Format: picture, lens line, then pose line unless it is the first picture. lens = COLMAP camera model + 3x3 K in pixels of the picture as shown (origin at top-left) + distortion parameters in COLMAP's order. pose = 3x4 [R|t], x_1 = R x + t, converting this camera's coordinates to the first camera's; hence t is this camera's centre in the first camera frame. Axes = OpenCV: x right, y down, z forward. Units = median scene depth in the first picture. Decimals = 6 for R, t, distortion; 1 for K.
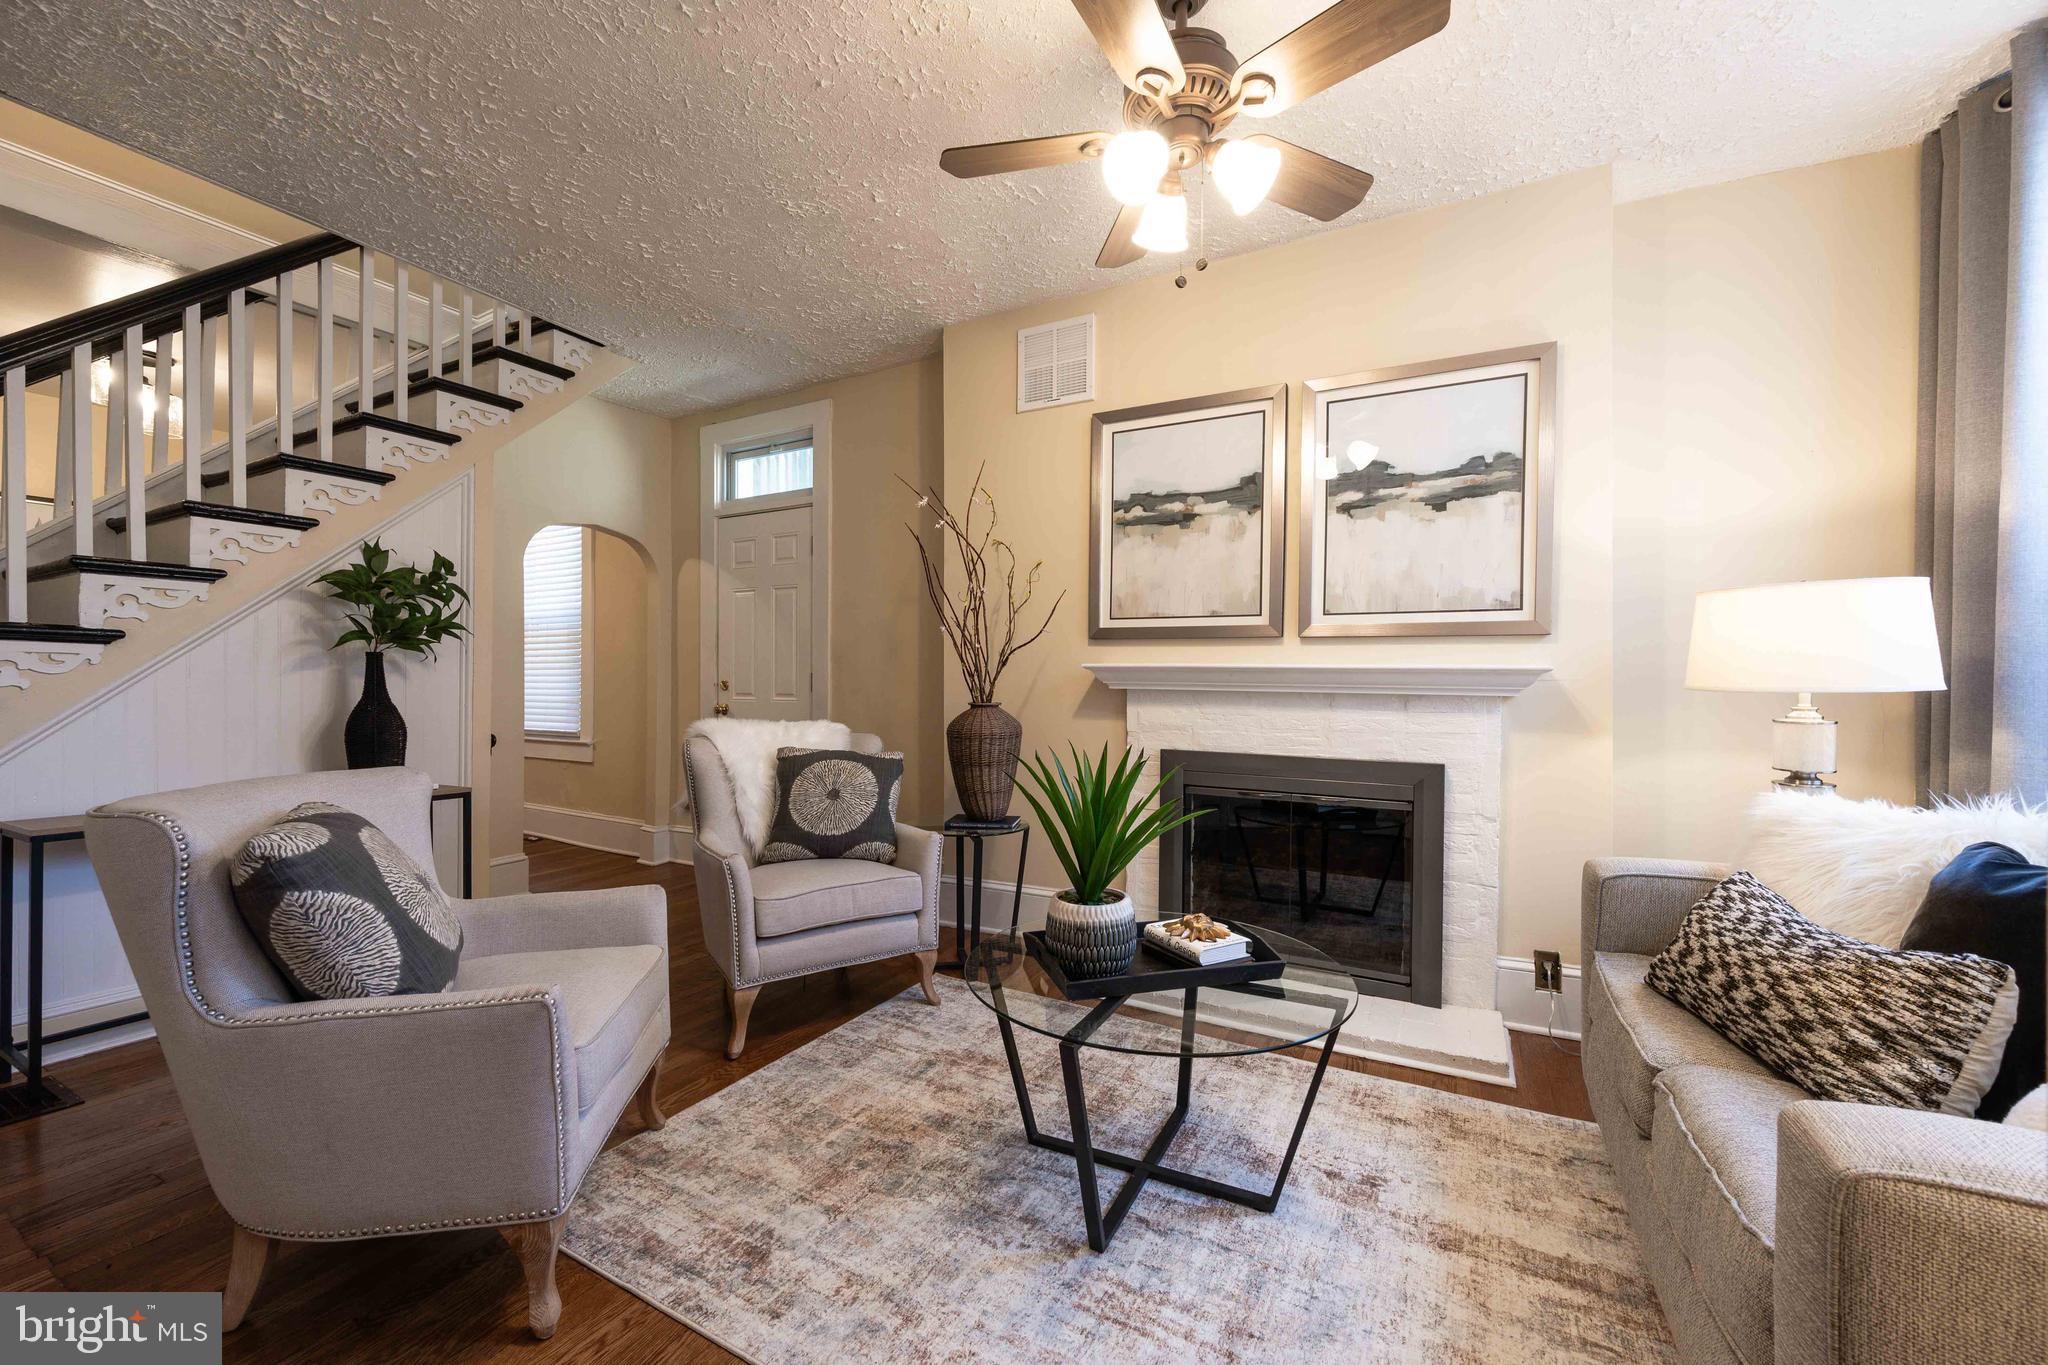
lens RADIAL K [[797.8, 0, 1023.6], [0, 797.8, 687.6], [0, 0, 1]] dist [-0.000676, -0.000415]
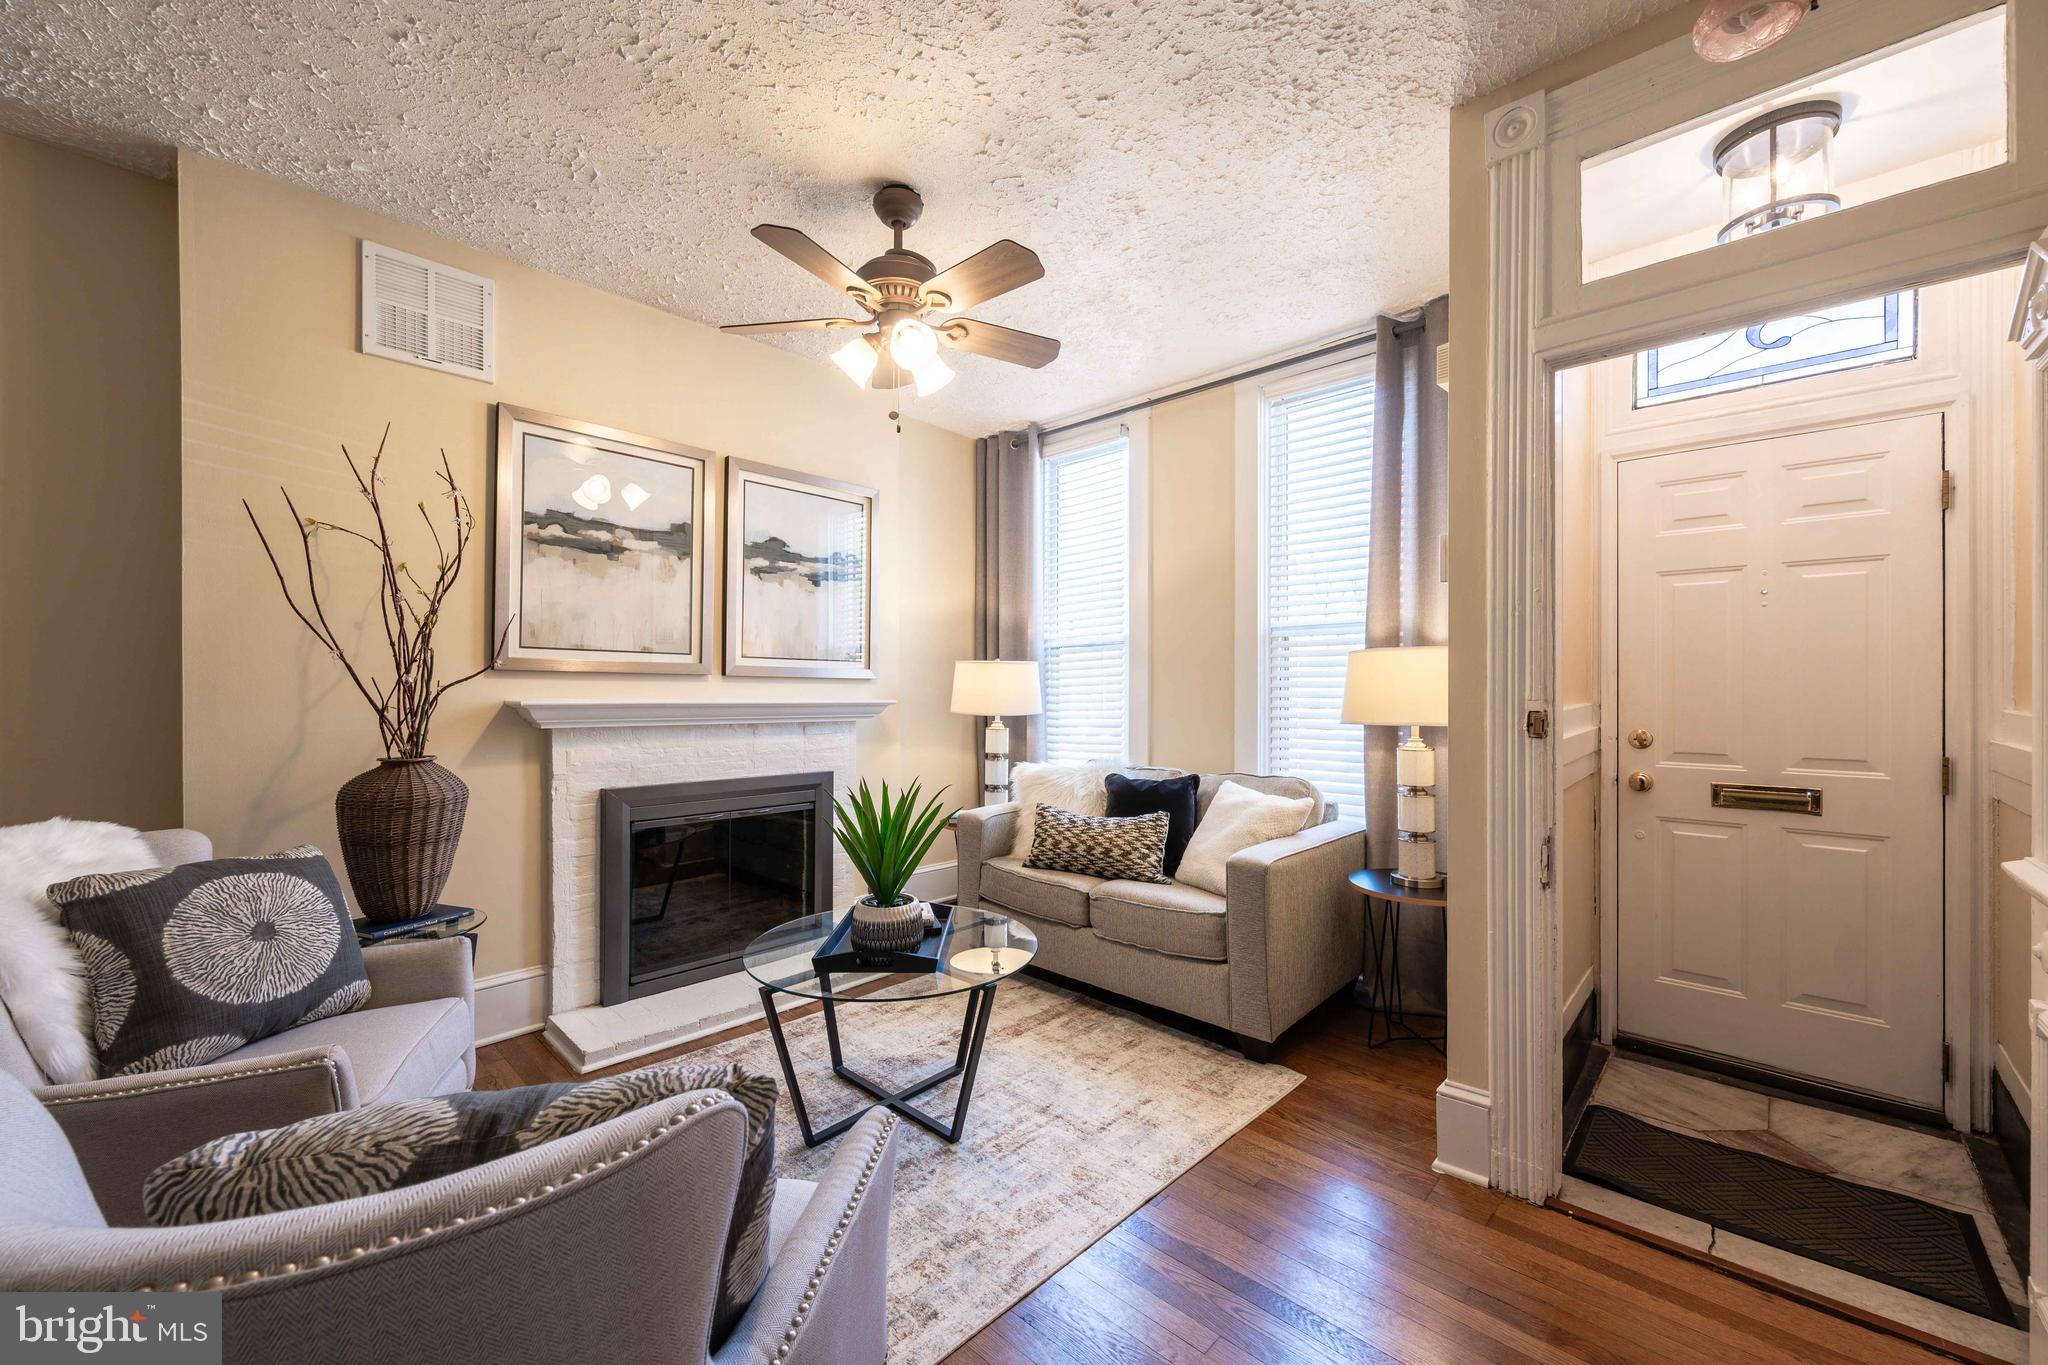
lens RADIAL K [[797.8, 0, 1023.6], [0, 797.8, 687.6], [0, 0, 1]] dist [-0.000676, -0.000415]
pose [[0.261886, -0.006497, 0.965077, -0.661245], [0.007192, 0.999963, 0.004780, -0.048616], [-0.965072, 0.005689, 0.261923, 0.283173]]
